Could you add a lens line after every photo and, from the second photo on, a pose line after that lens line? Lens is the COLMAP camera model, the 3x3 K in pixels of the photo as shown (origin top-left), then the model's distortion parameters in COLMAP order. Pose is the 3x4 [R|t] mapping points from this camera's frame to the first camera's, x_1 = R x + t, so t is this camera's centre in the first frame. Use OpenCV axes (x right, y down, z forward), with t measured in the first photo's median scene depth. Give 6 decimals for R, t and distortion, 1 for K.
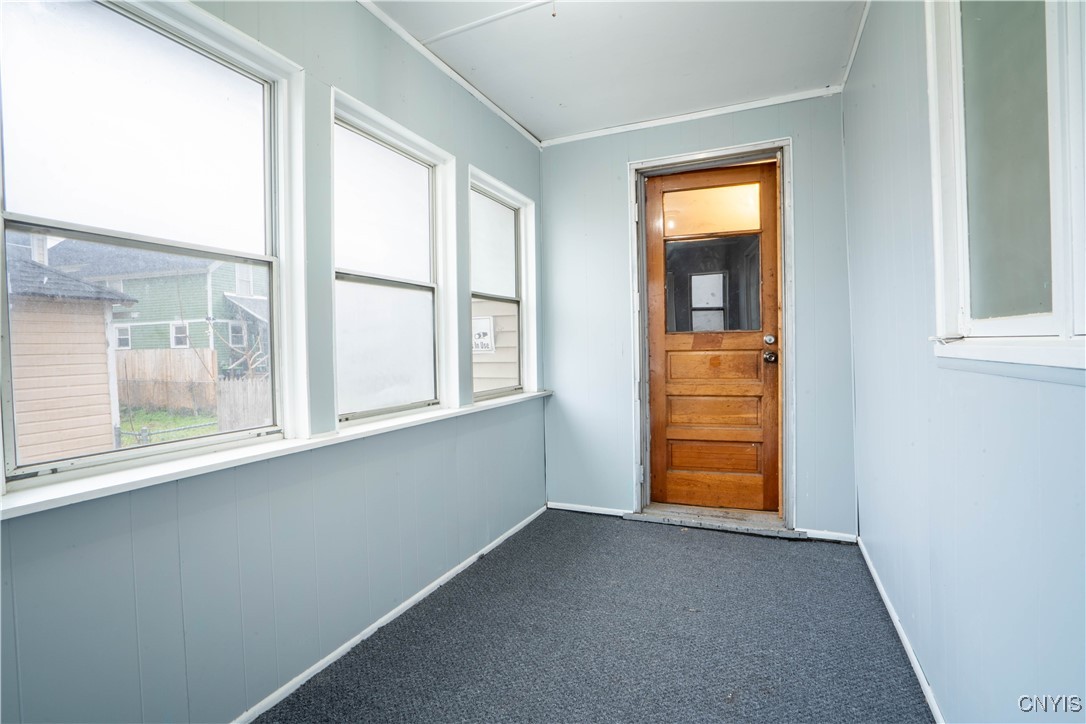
lens RADIAL K [[501.1, 0, 543.0], [0, 501.1, 362.0], [0, 0, 1]] dist [-0.044385, 0.000114]
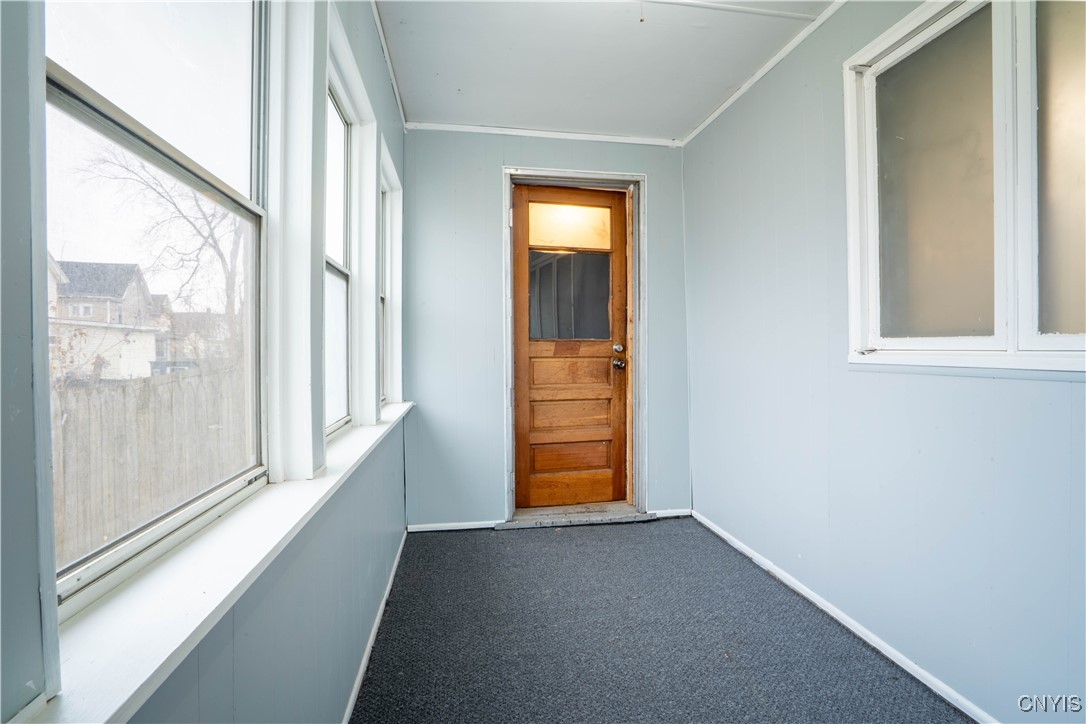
lens RADIAL K [[509.4, 0, 543.0], [0, 509.4, 362.0], [0, 0, 1]] dist [-0.069601, 0.000151]
pose [[0.834168, 0.004456, 0.551493, -0.316792], [0.002912, 0.999918, -0.012485, 0.000298], [-0.551503, 0.012021, 0.834086, 0.128760]]
